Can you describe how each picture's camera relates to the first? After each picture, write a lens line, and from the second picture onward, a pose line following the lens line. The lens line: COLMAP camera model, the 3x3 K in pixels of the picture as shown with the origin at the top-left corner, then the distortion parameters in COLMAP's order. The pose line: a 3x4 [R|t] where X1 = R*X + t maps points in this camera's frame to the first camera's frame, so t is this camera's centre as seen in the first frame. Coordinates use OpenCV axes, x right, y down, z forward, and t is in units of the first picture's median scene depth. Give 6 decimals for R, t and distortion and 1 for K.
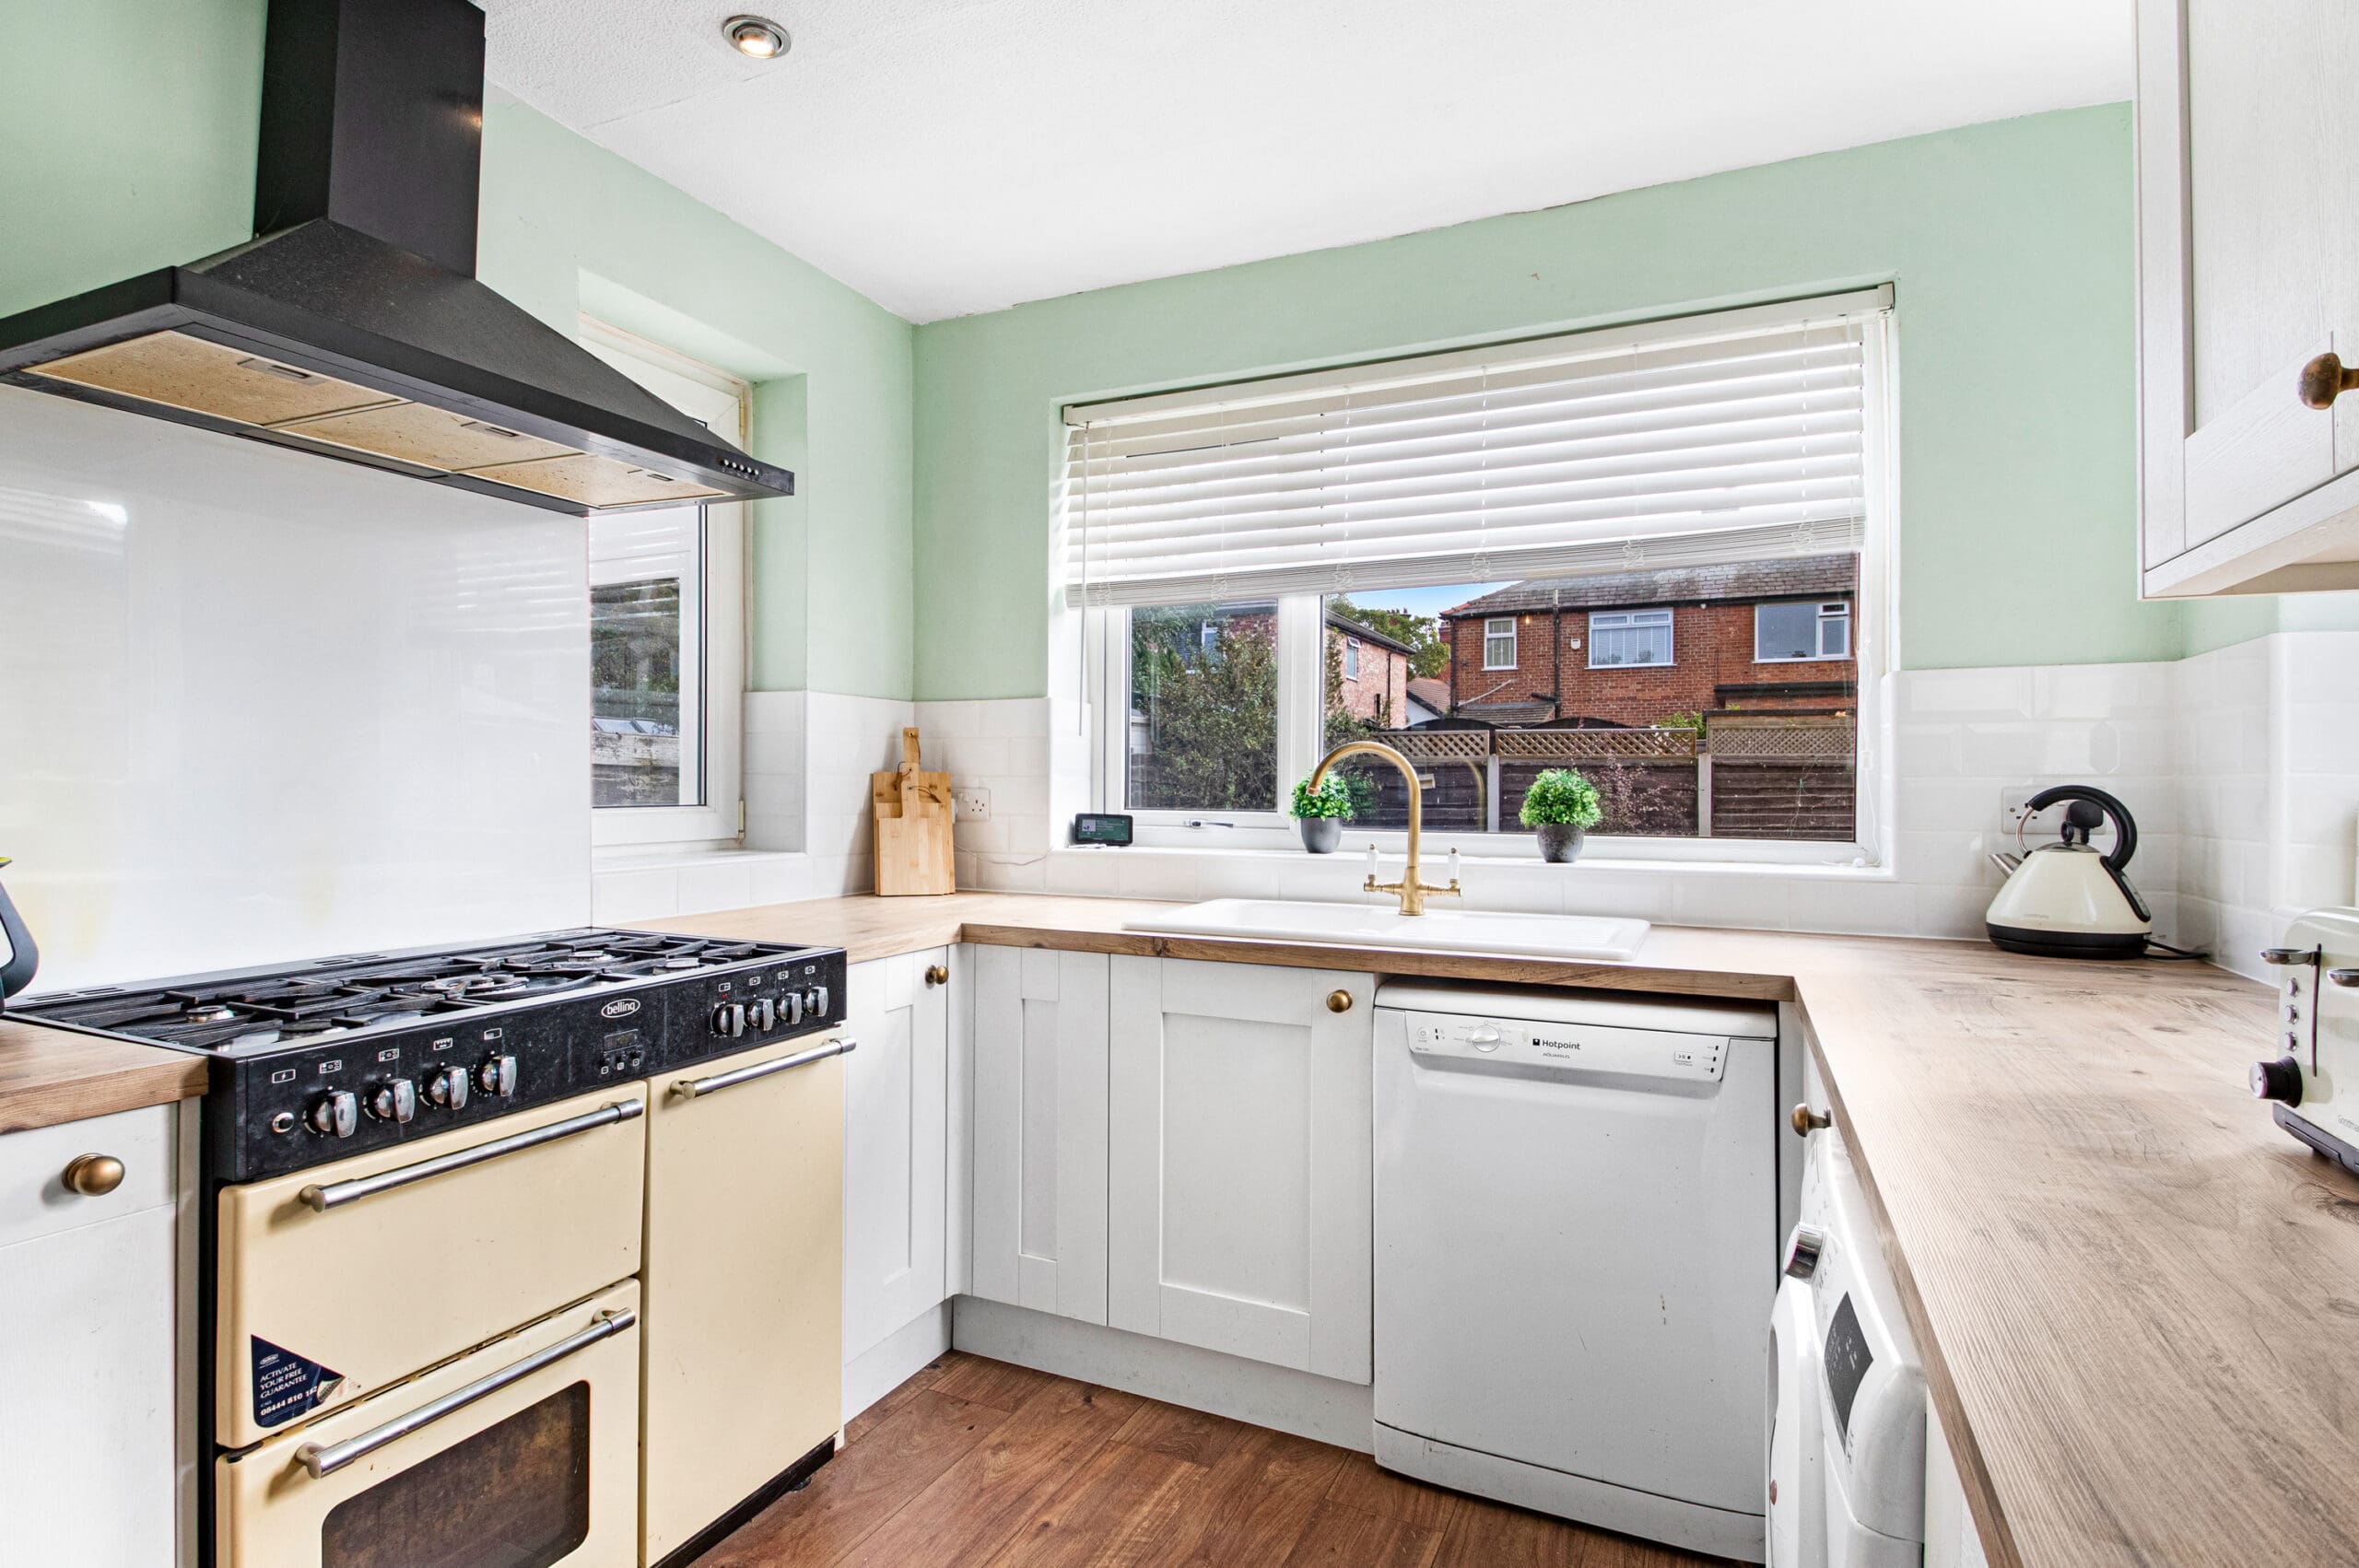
lens RADIAL K [[1116.6, 0, 1179.5], [0, 1116.6, 784.0], [0, 0, 1]] dist [-0.001660, -0.000237]
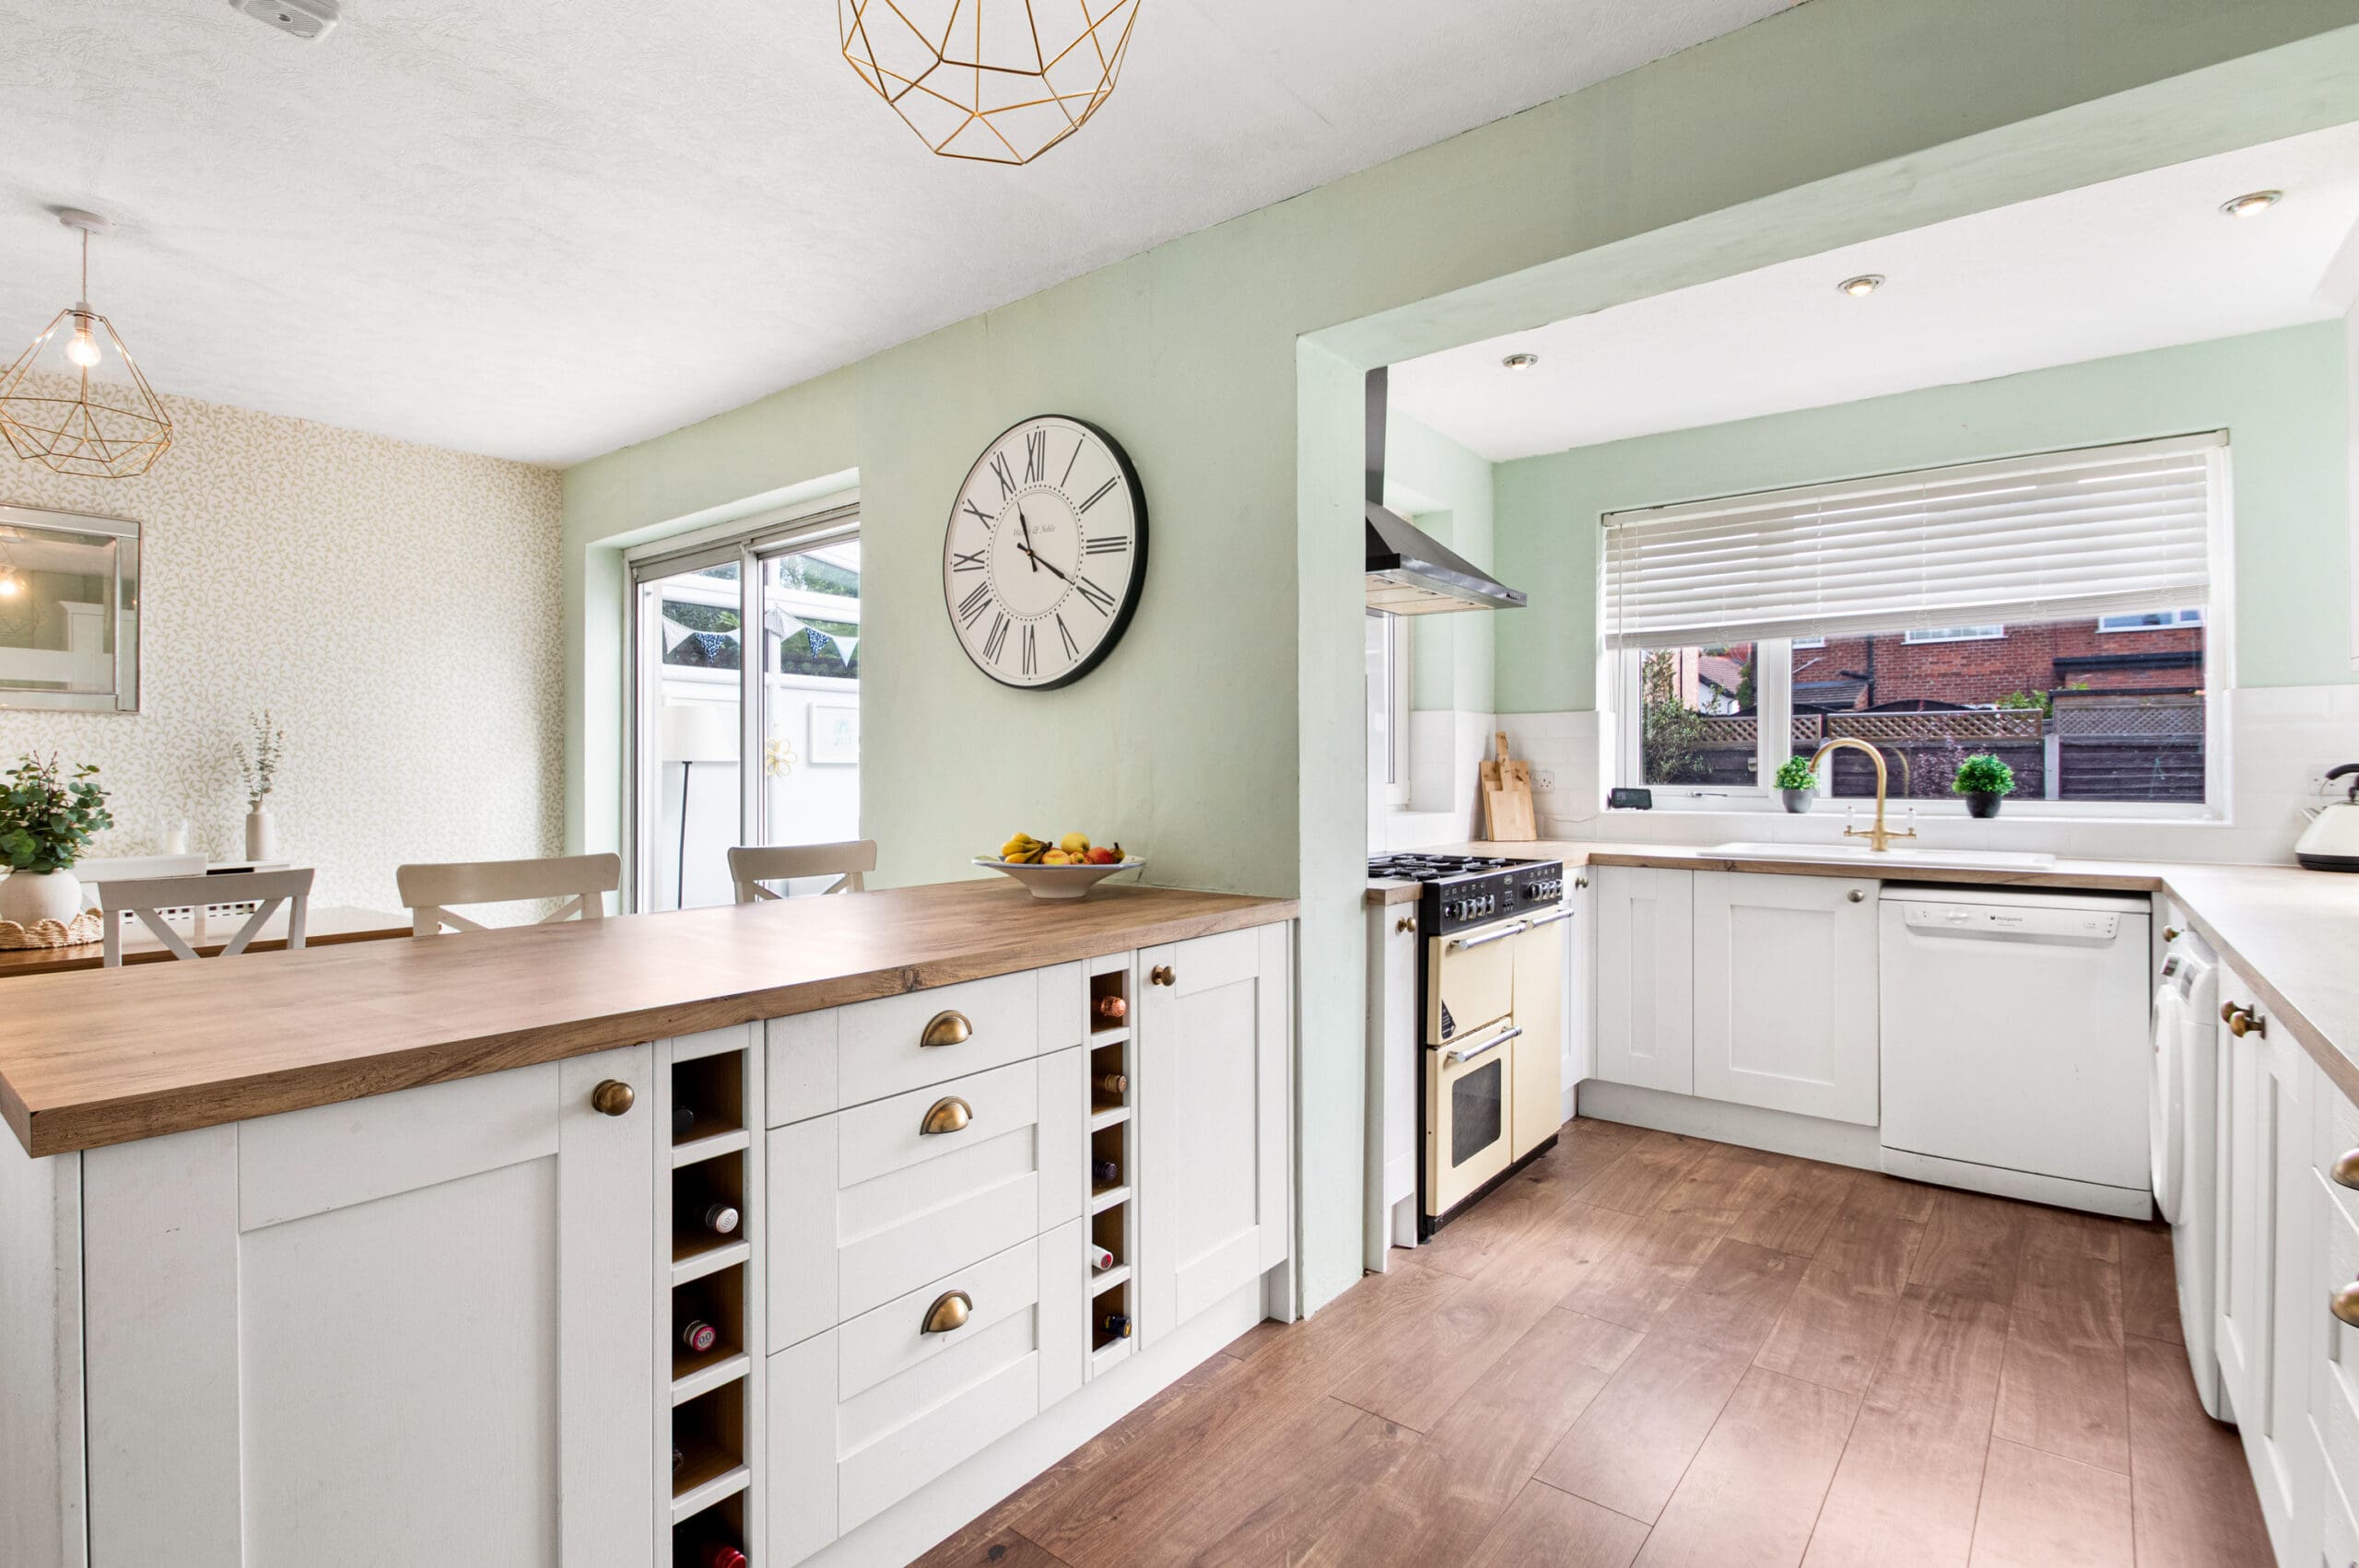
lens RADIAL K [[1132.5, 0, 1202.0], [0, 1132.5, 777.6], [0, 0, 1]] dist [-0.000371, -0.020769]
pose [[0.980767, -0.007005, -0.195056, -0.353022], [0.008283, 0.999949, 0.005738, -0.000410], [0.195006, -0.007243, 0.980775, -0.614152]]
